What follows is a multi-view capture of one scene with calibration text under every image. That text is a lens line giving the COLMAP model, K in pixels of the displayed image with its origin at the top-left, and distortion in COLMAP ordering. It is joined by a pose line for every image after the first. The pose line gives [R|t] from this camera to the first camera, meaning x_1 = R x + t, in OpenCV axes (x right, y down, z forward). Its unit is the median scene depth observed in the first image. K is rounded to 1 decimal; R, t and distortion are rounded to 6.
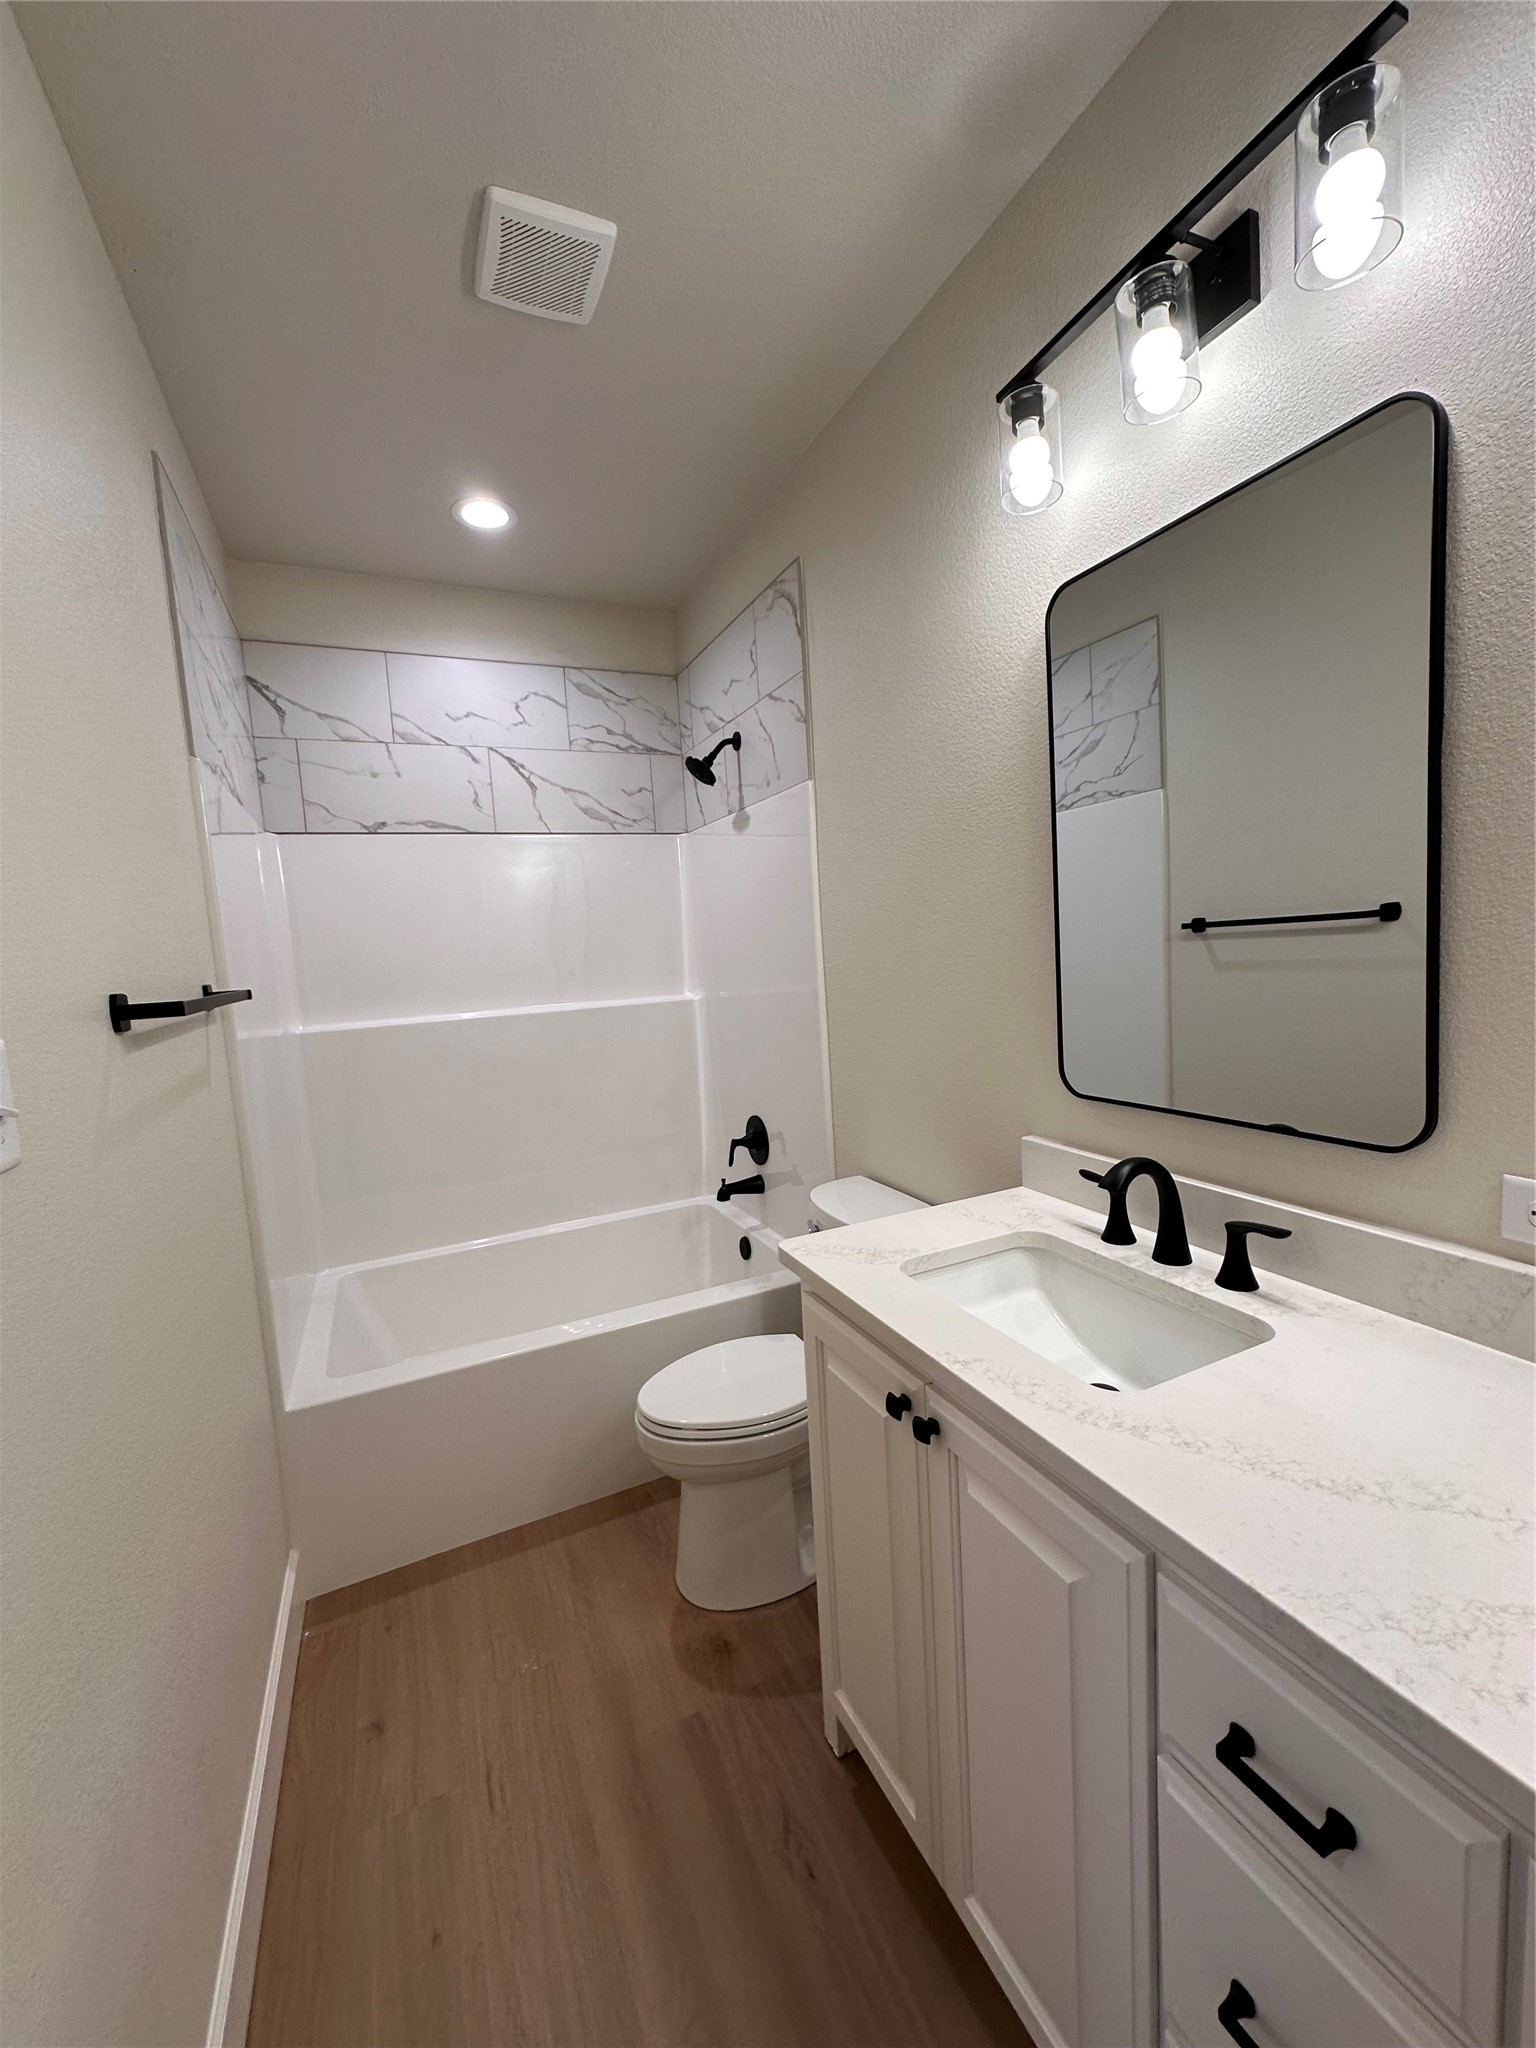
lens RADIAL K [[820.9, 0, 768.0], [0, 820.9, 1024.0], [0, 0, 1]] dist [0.001212, 0.000325]
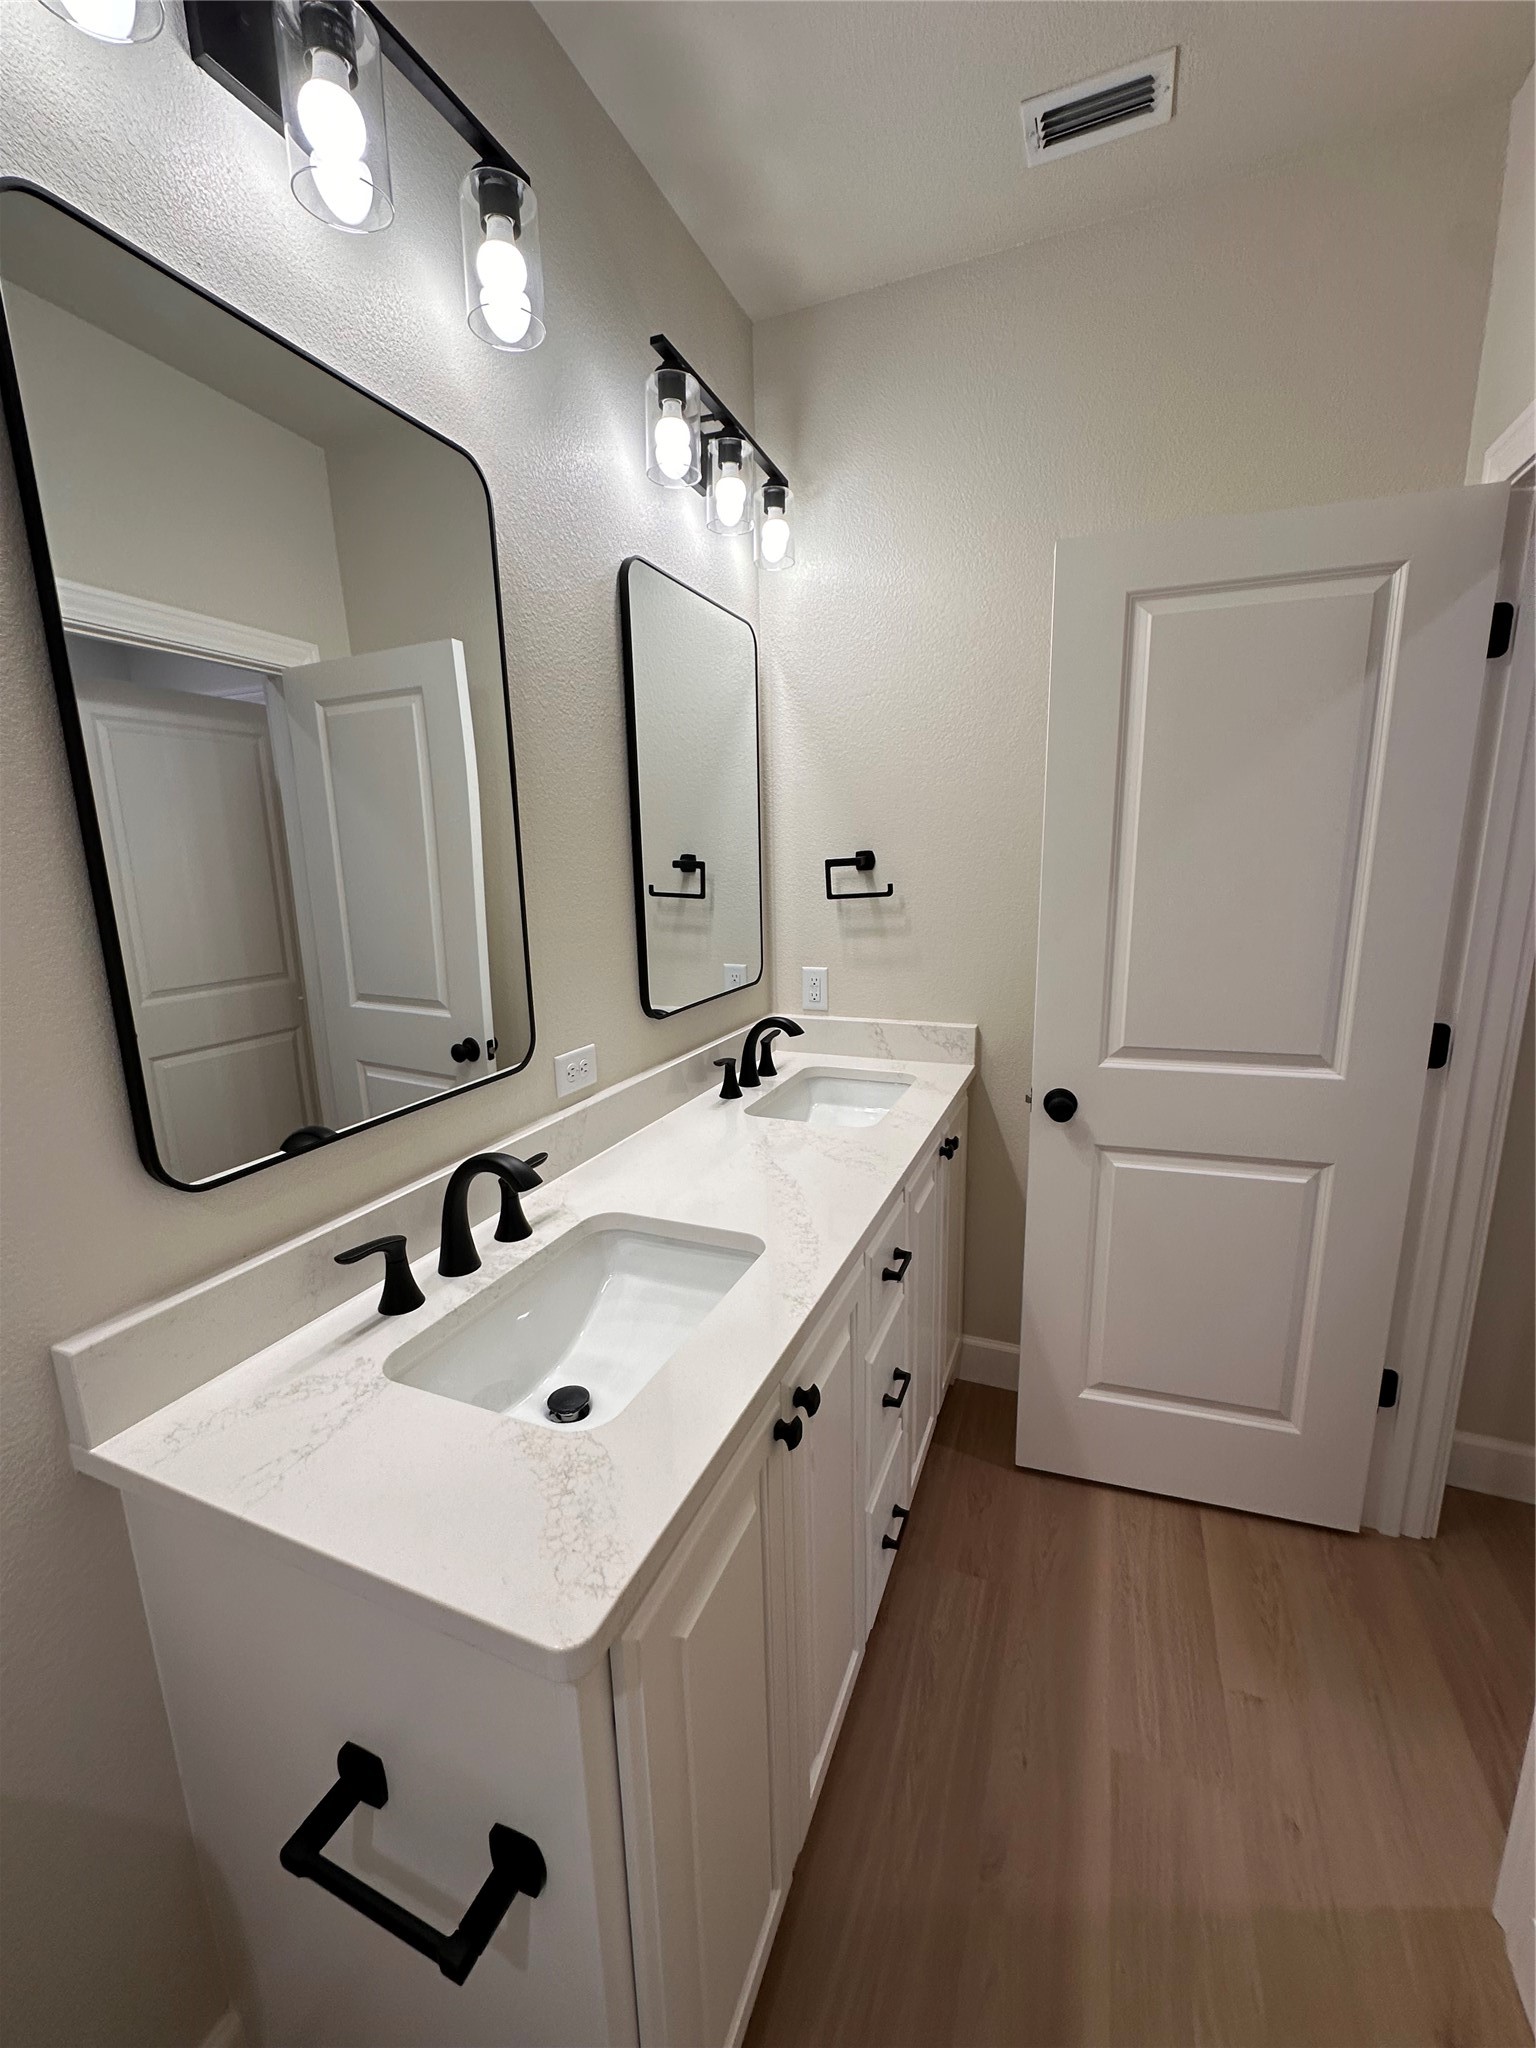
lens RADIAL K [[871.1, 0, 768.8], [0, 871.1, 1062.2], [0, 0, 1]] dist [0.024967, 0.000130]
pose [[-0.688189, -0.082377, 0.720840, -0.366966], [0.144858, 0.957929, 0.247768, -0.097739], [-0.710924, 0.274931, -0.647303, 1.275309]]
